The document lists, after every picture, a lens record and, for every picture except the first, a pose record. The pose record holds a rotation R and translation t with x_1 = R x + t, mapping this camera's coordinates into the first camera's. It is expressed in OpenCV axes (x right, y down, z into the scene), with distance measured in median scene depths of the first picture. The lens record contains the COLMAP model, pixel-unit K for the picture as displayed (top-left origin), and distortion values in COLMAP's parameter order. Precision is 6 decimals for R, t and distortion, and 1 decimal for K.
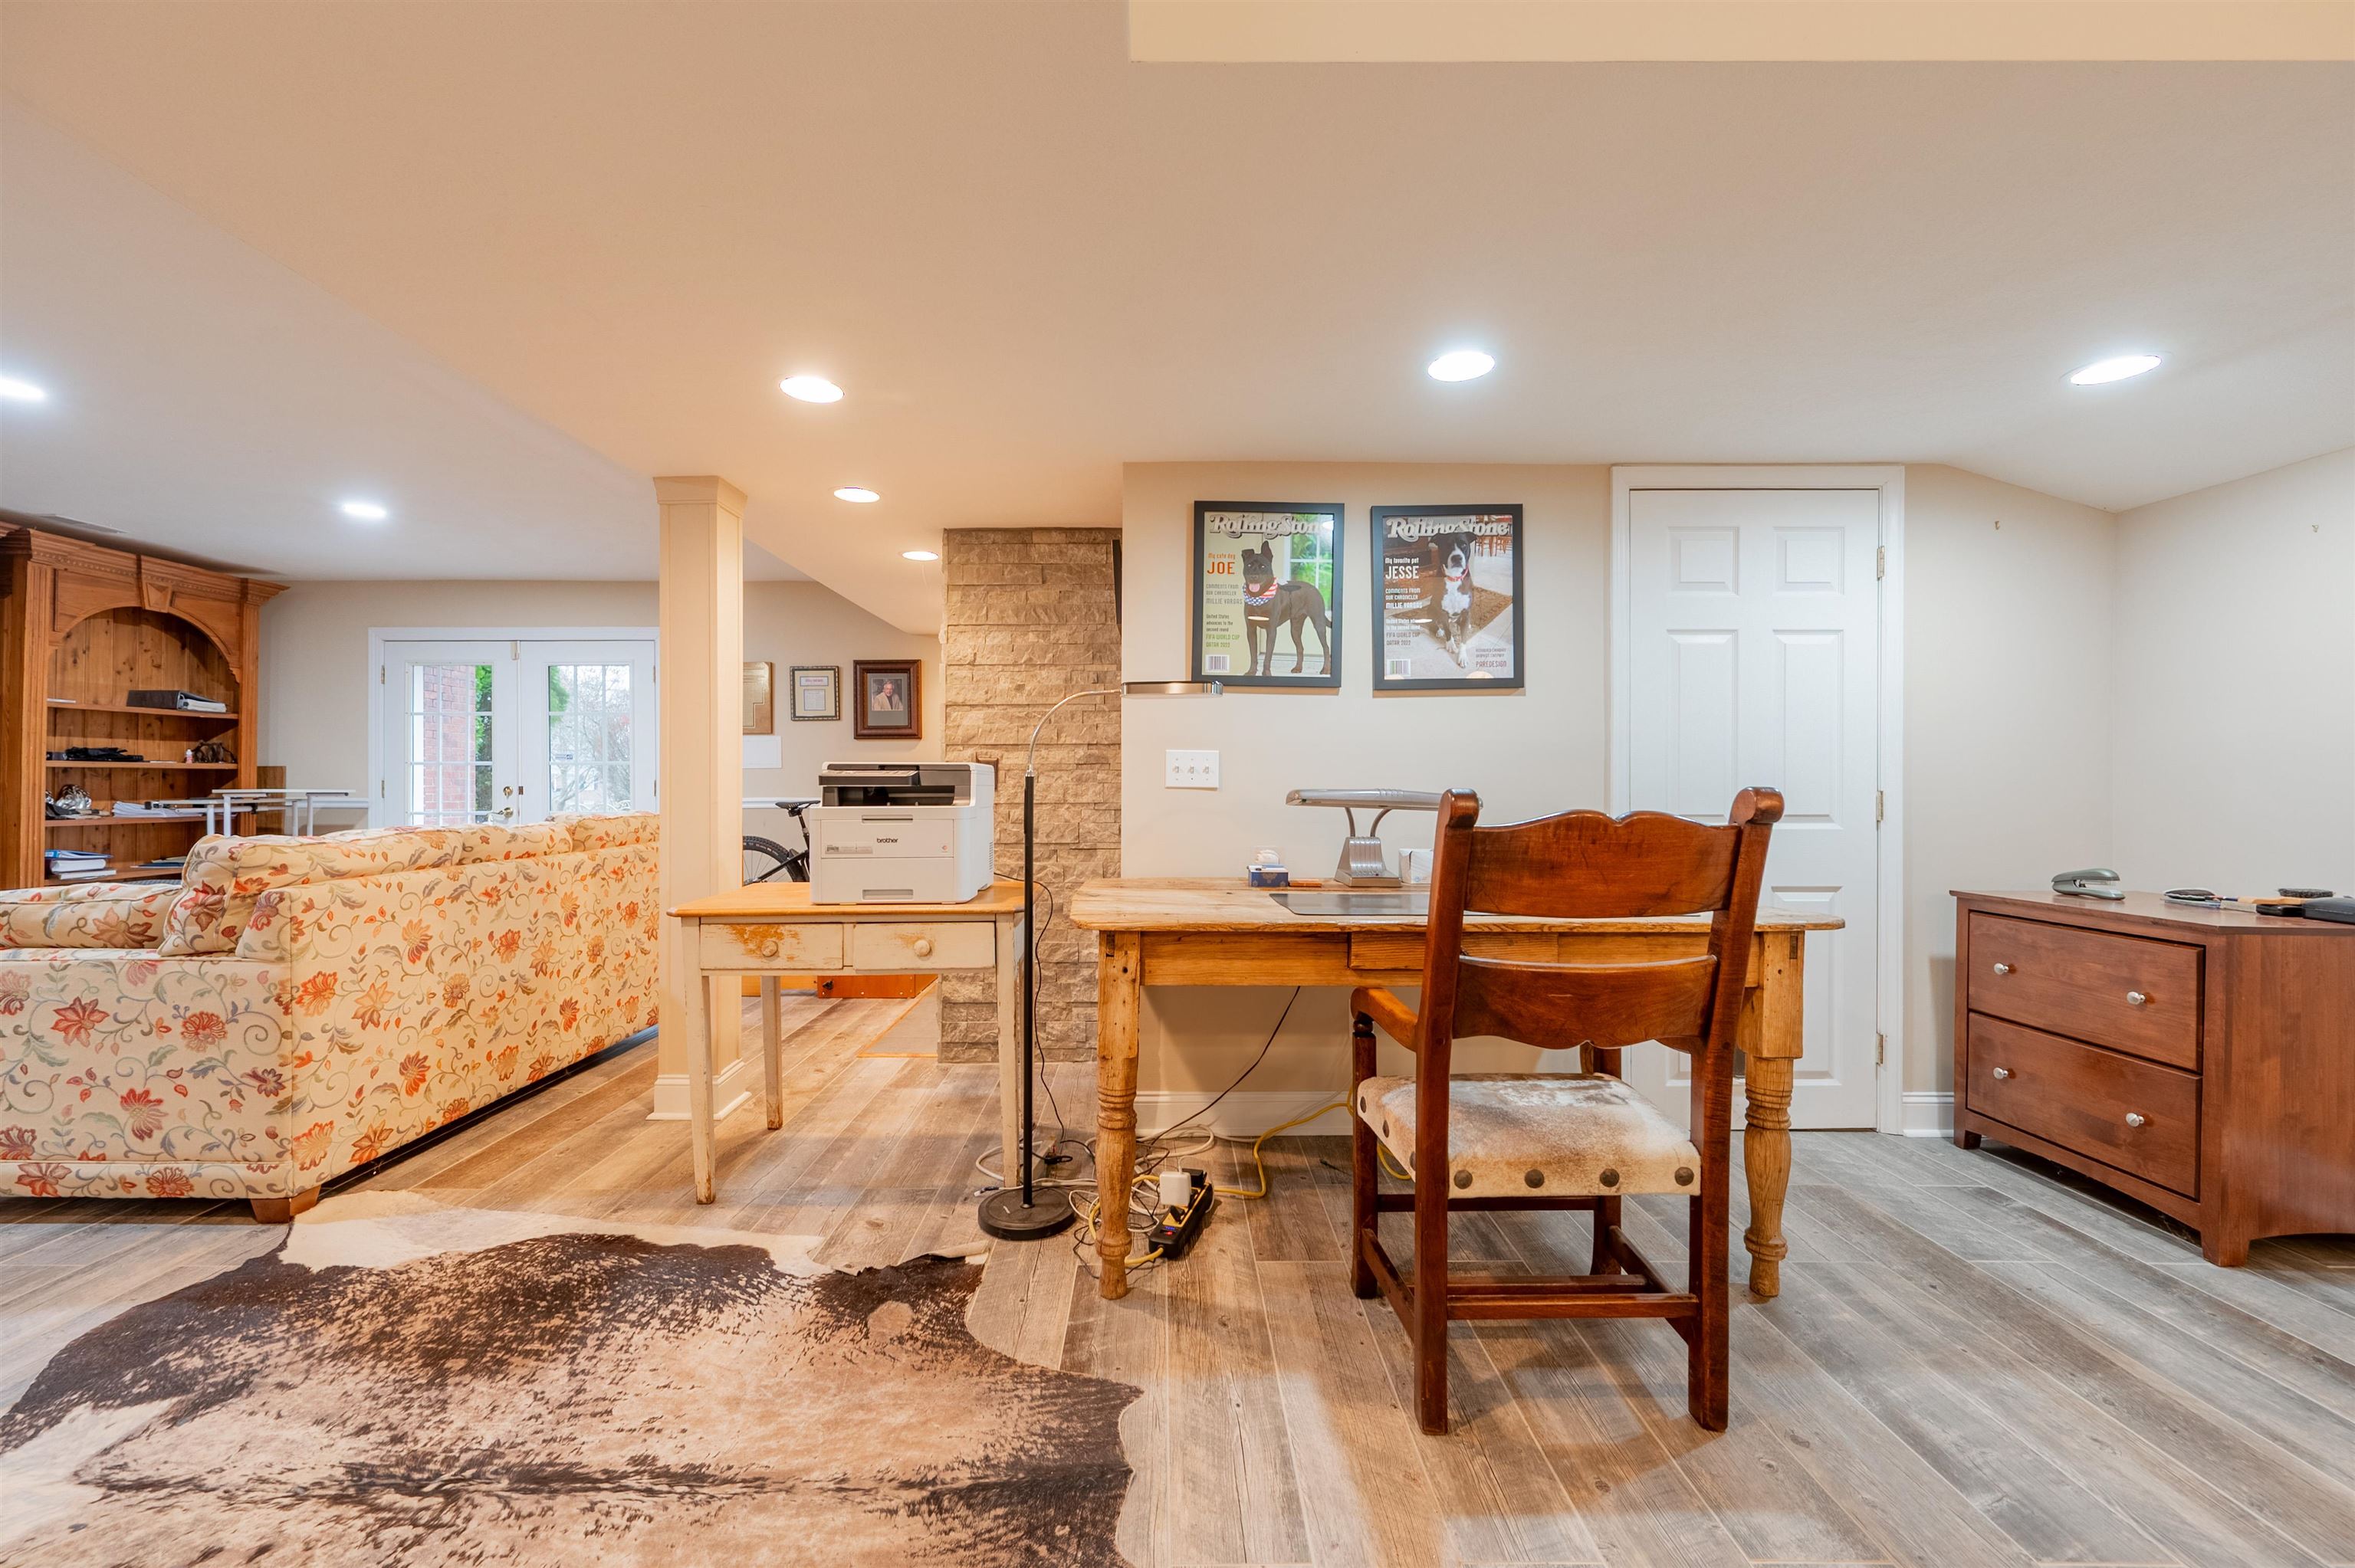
lens RADIAL K [[935.9, 0, 1162.1], [0, 935.9, 783.6], [0, 0, 1]] dist [0.003603, -0.000229]
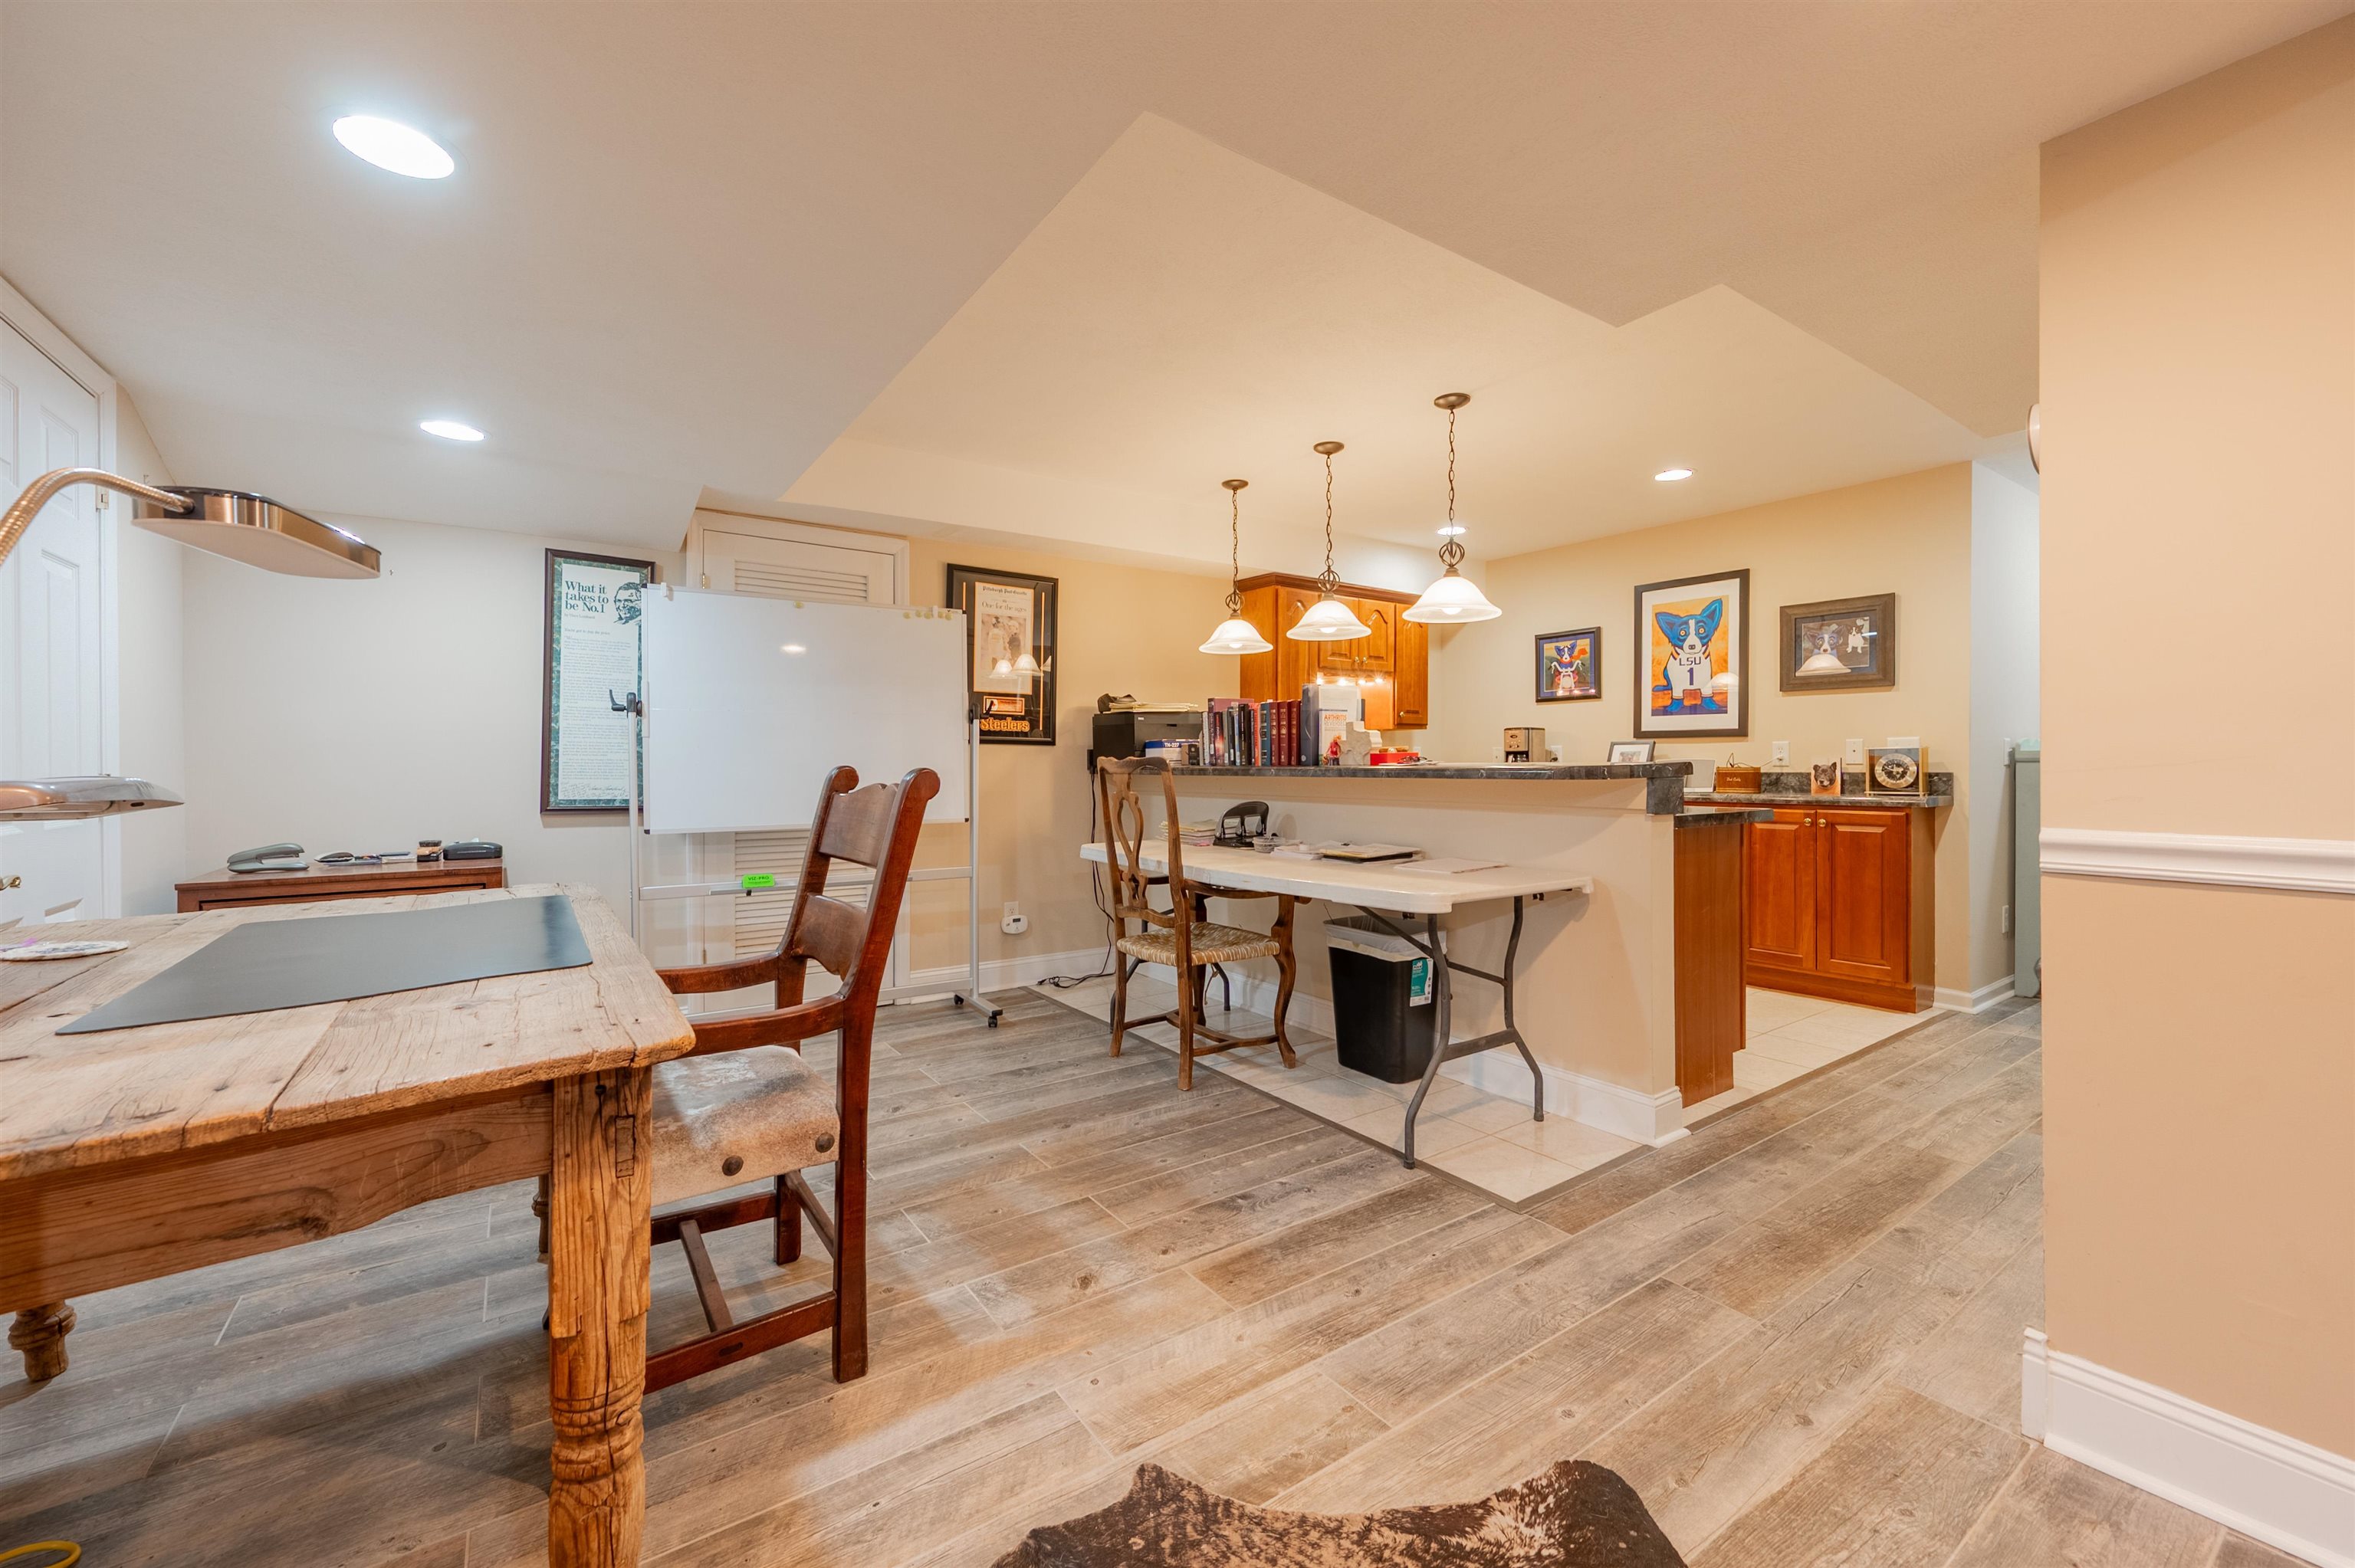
lens RADIAL K [[935.9, 0, 1181.0], [0, 935.9, 770.0], [0, 0, 1]] dist [0.003603, -0.000229]
pose [[-0.566390, -0.006671, 0.824111, -0.433074], [0.001499, 0.999957, 0.009124, -0.001413], [-0.824136, 0.006403, -0.566356, 0.708416]]
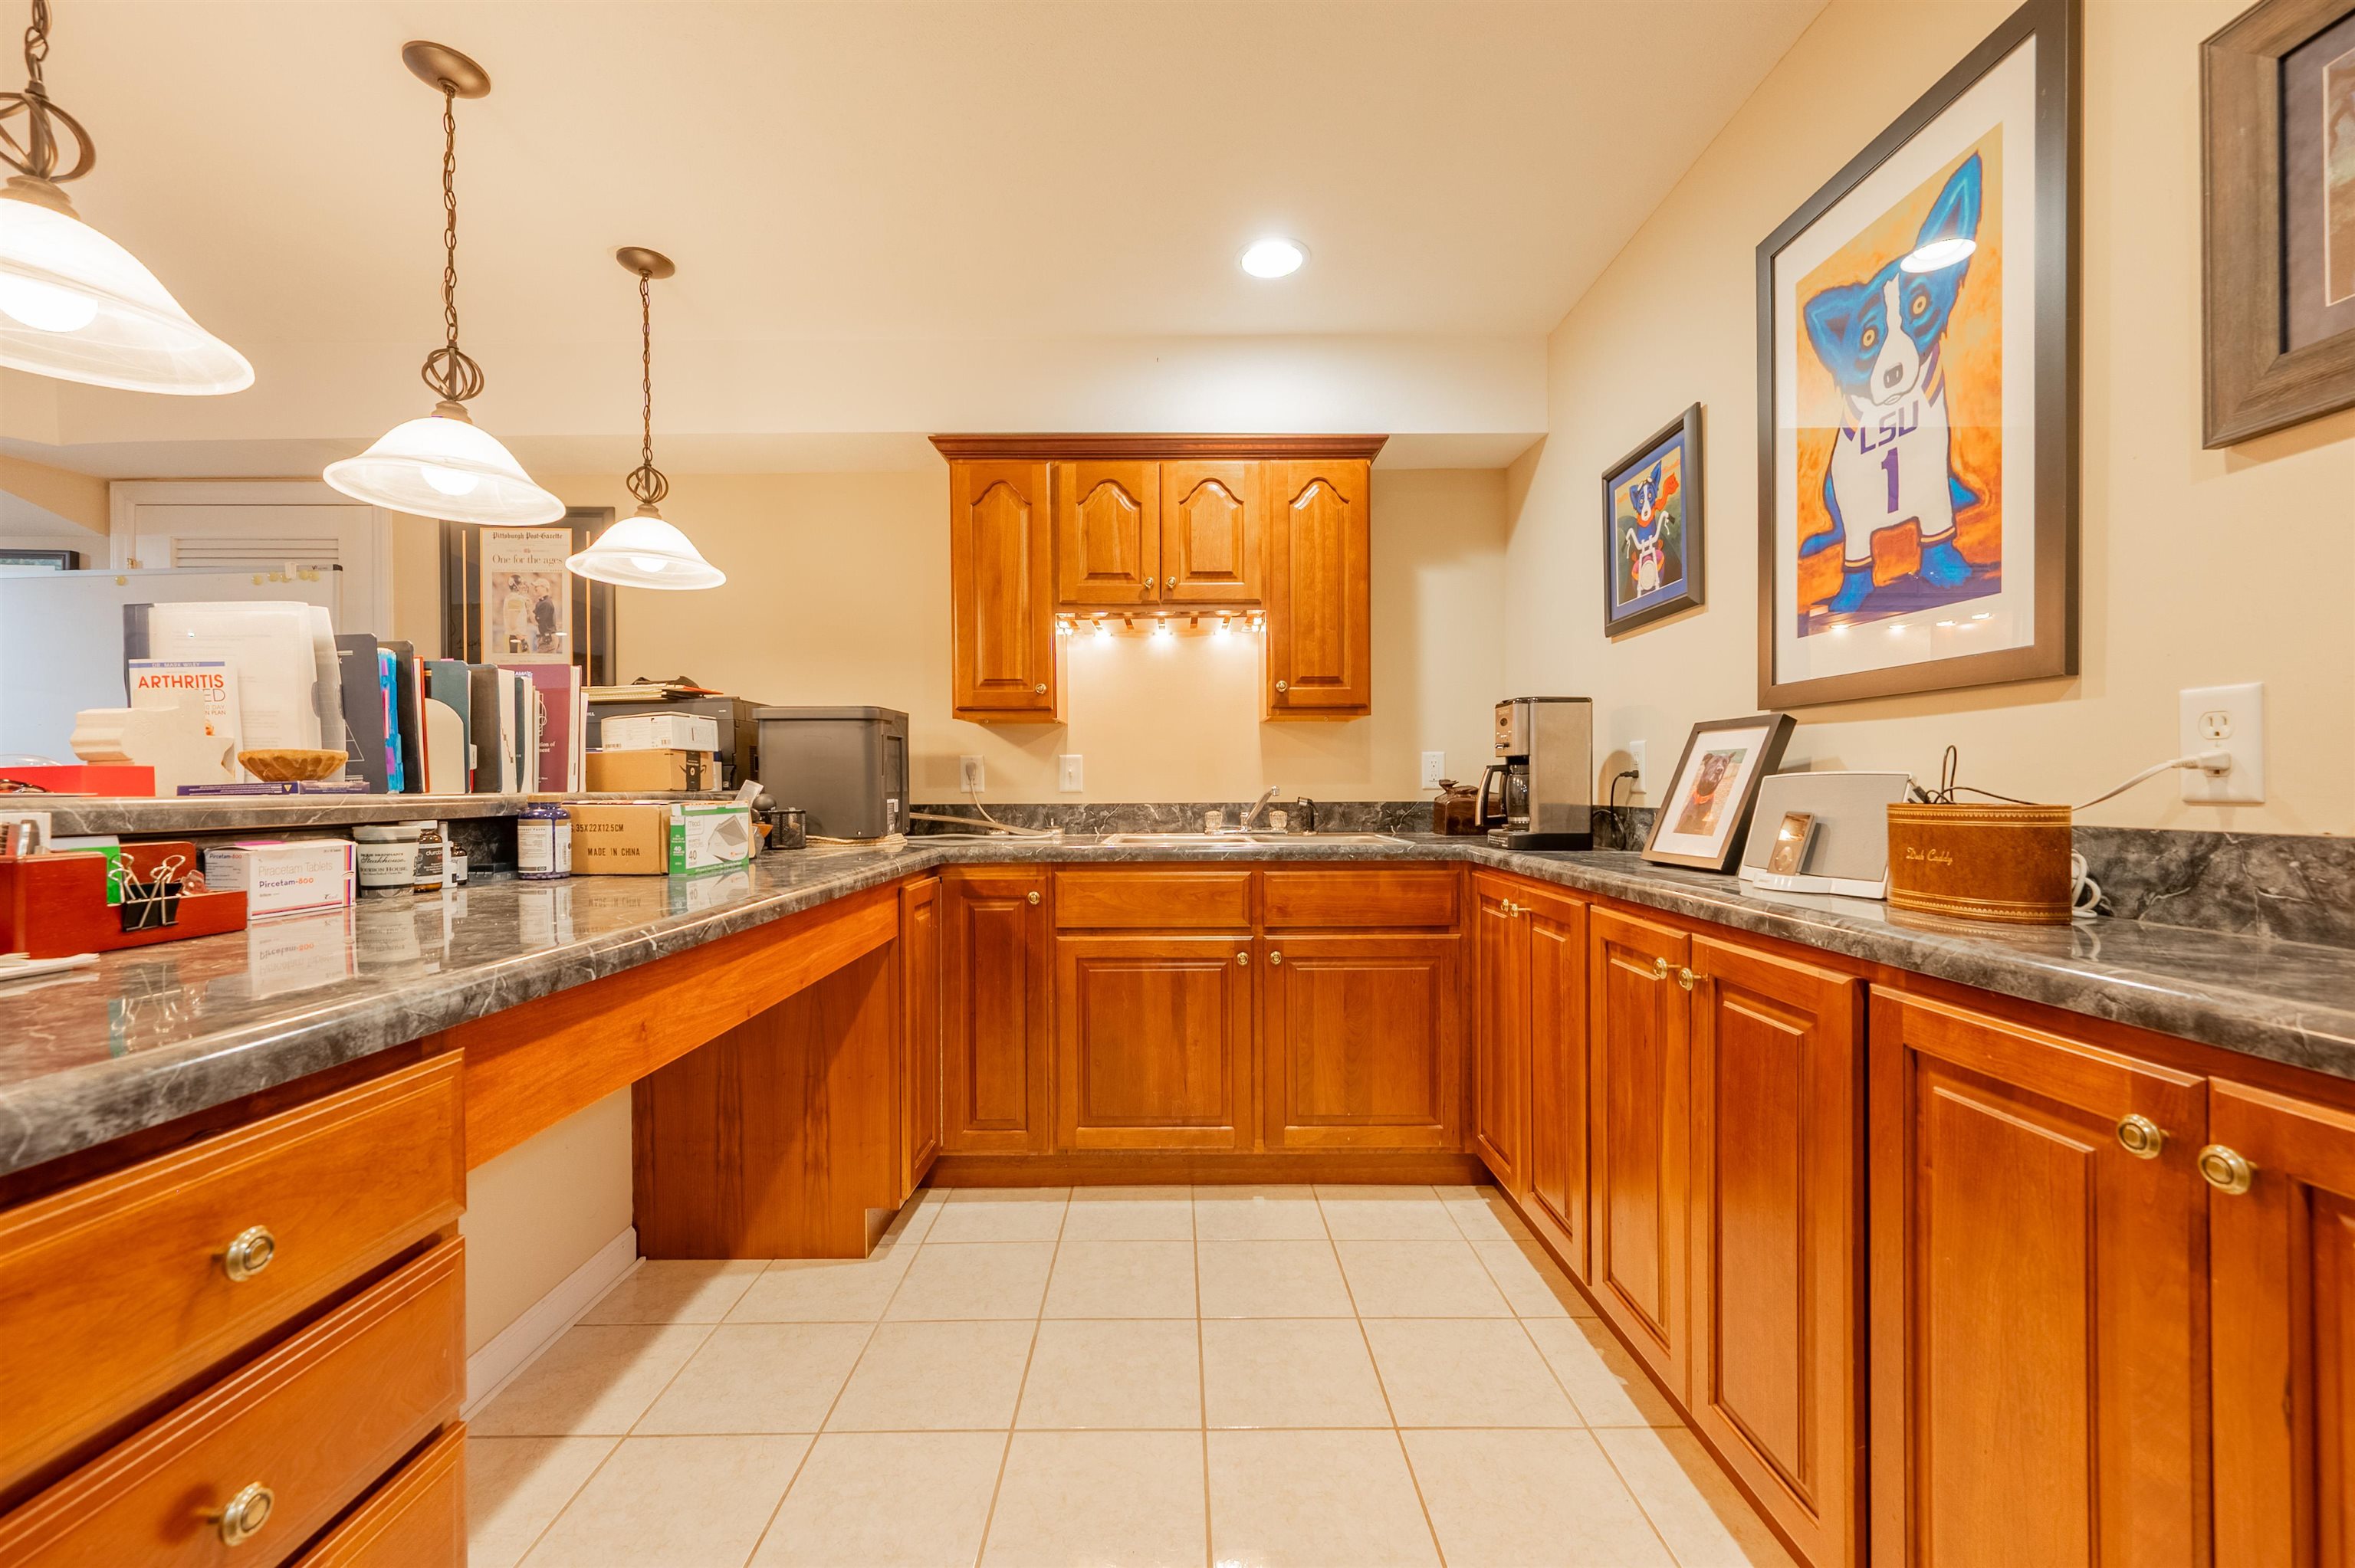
lens RADIAL K [[935.9, 0, 1162.3], [0, 935.9, 788.3], [0, 0, 1]] dist [0.003603, -0.000229]
pose [[0.004123, -0.007507, 0.999963, -0.032222], [0.007341, 0.999945, 0.007477, -0.002504], [-0.999965, 0.007310, 0.004178, -0.669913]]
